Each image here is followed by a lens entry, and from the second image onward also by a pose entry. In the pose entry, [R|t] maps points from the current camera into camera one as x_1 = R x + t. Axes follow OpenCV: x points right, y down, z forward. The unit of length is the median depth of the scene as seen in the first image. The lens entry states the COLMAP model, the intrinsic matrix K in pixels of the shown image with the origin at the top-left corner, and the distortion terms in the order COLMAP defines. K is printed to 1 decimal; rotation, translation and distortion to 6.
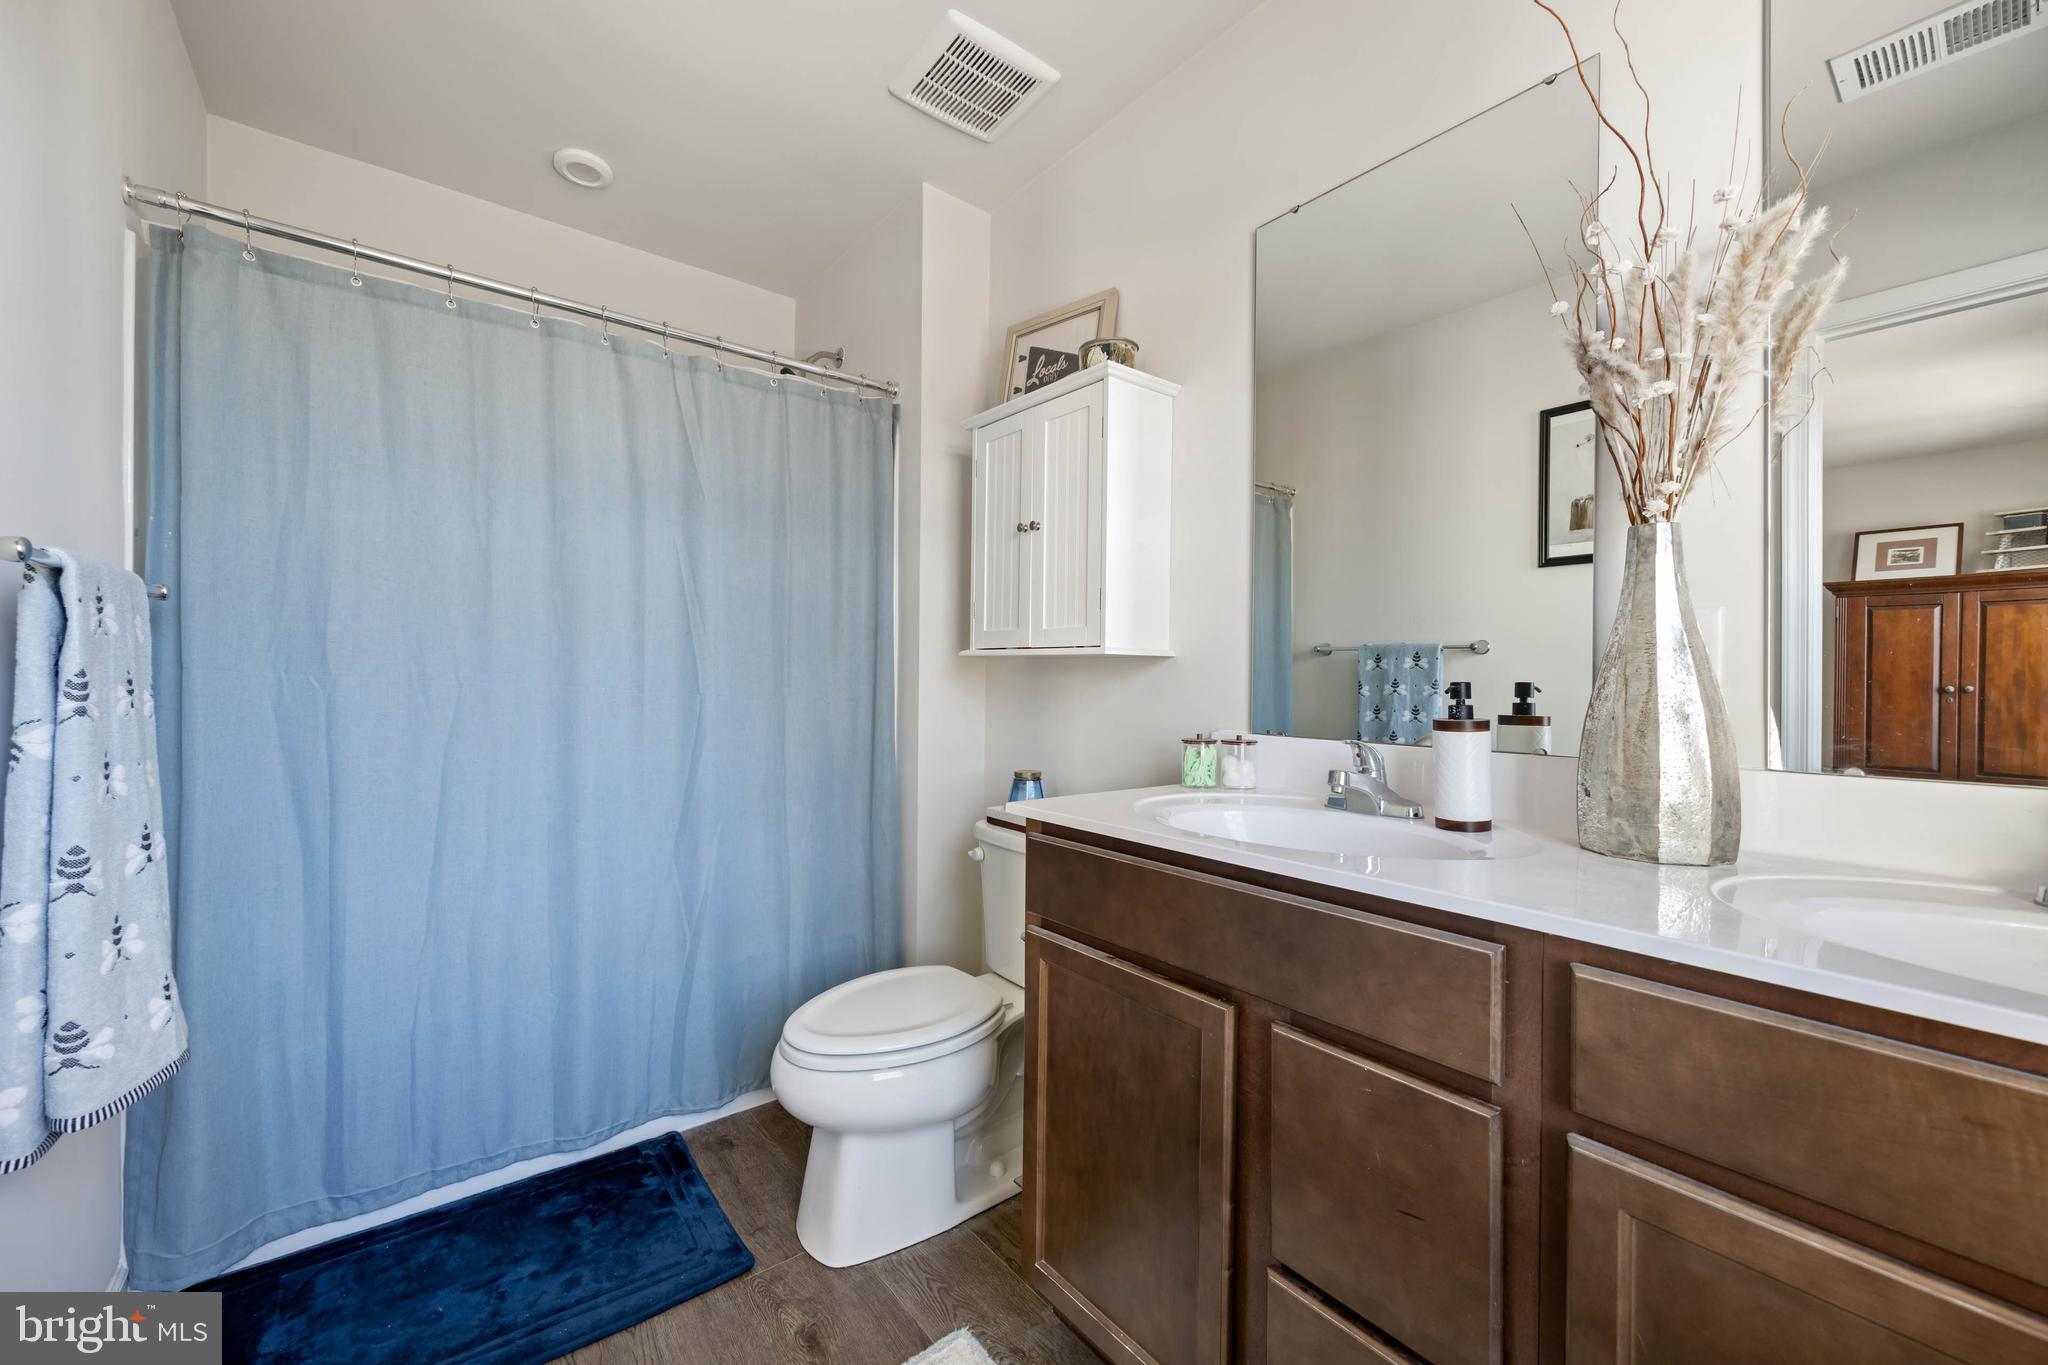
lens RADIAL K [[803.6, 0, 1025.4], [0, 803.6, 674.9], [0, 0, 1]] dist [0.006199, -0.001431]
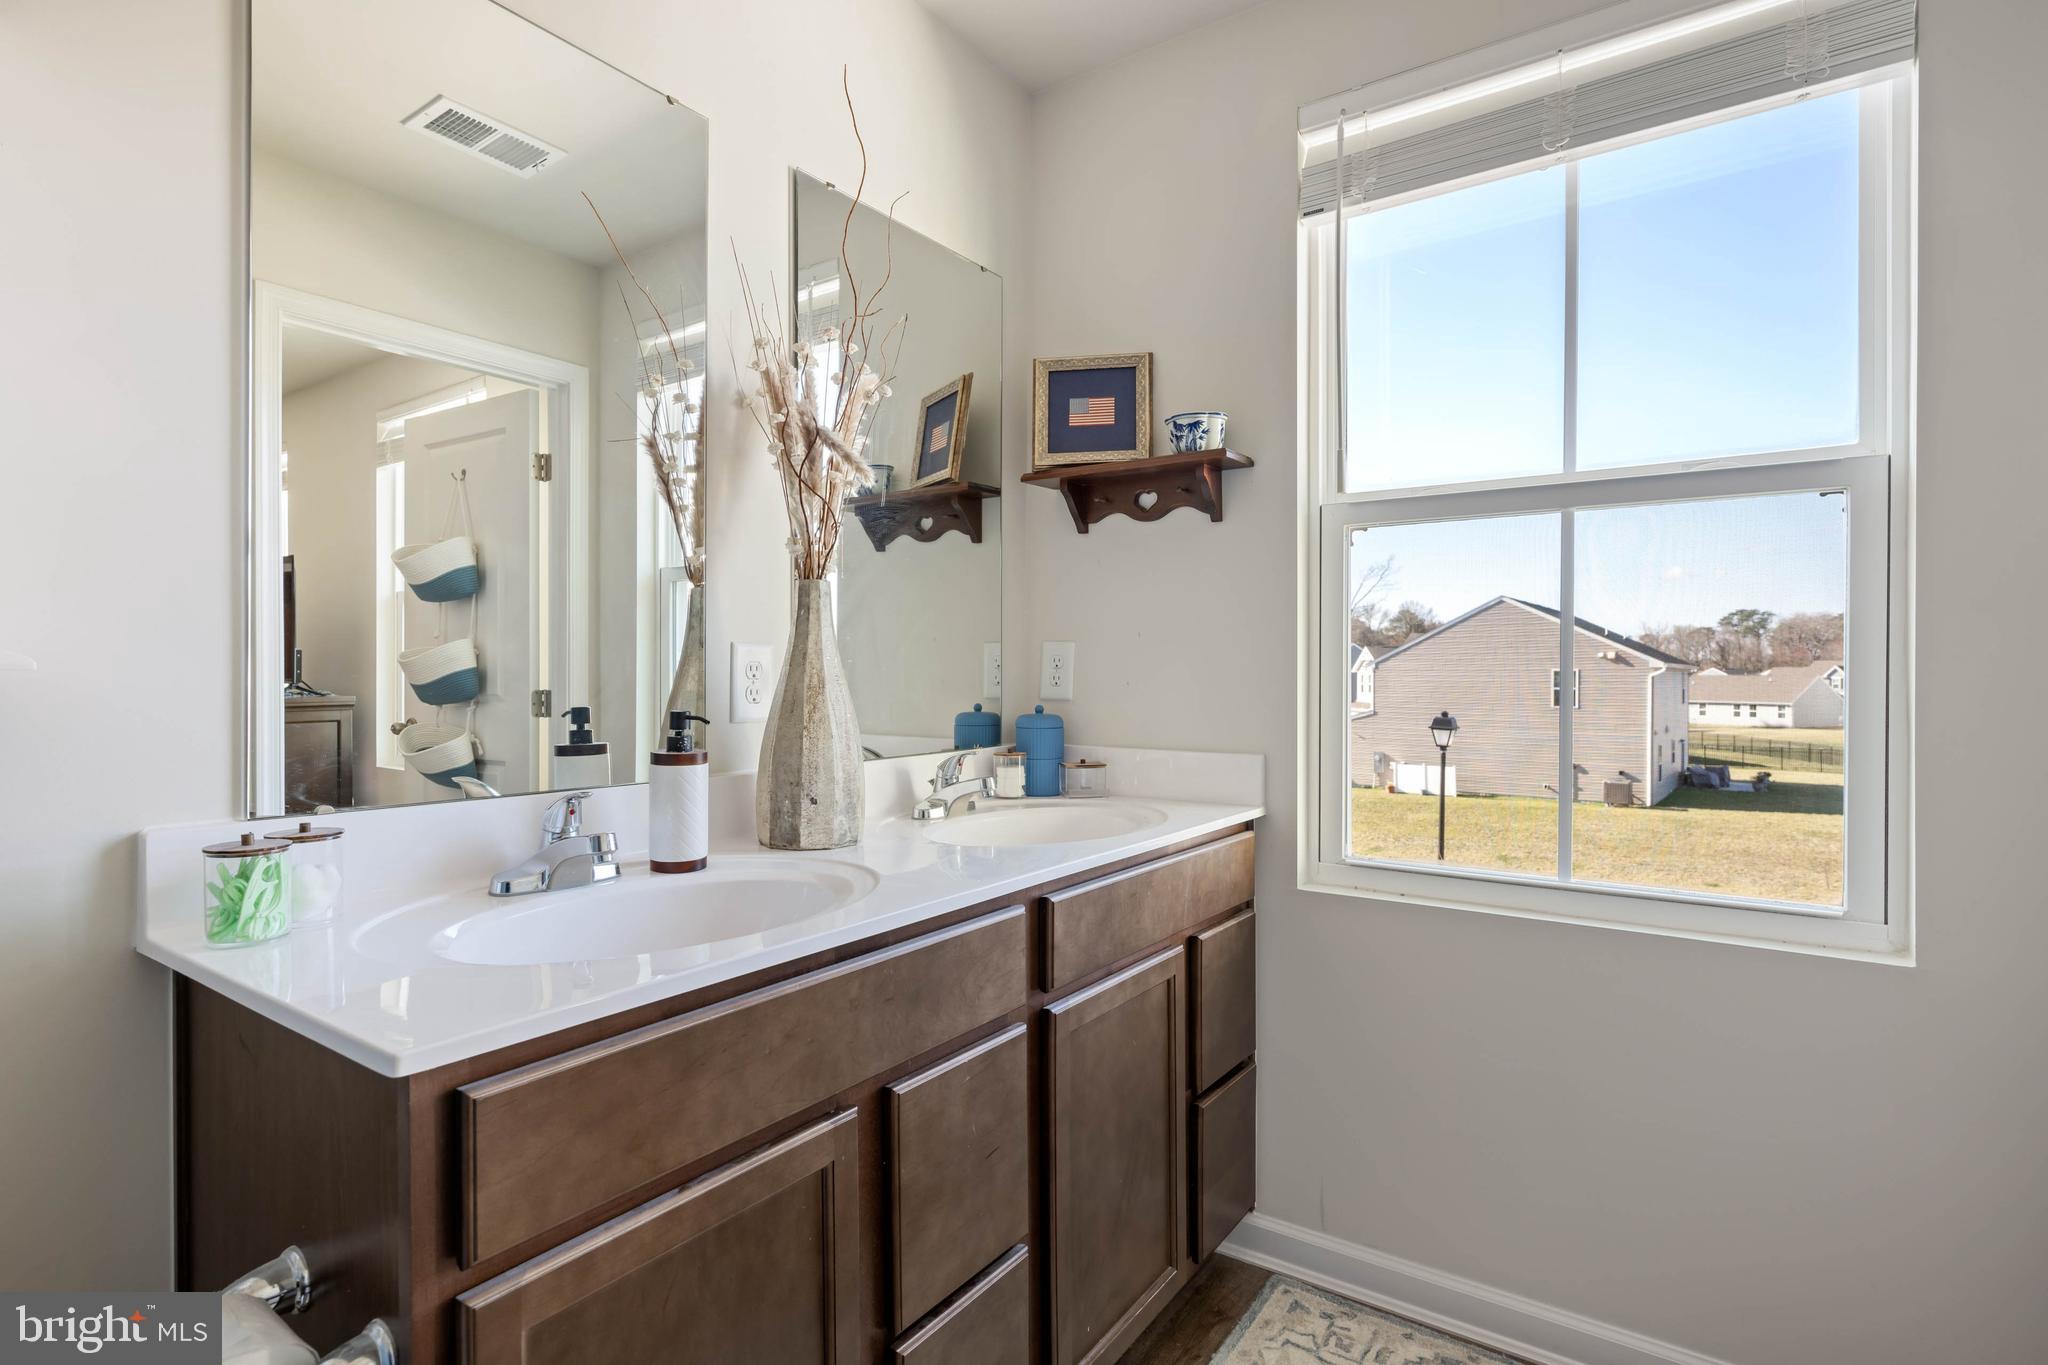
lens RADIAL K [[1004.9, 0, 1012.9], [0, 1004.9, 667.7], [0, 0, 1]] dist [-0.000493, -0.001619]
pose [[-0.272838, -0.003032, 0.962055, -0.727648], [-0.008145, 0.999966, 0.000842, -0.048721], [-0.962025, -0.007606, -0.272854, 1.021068]]
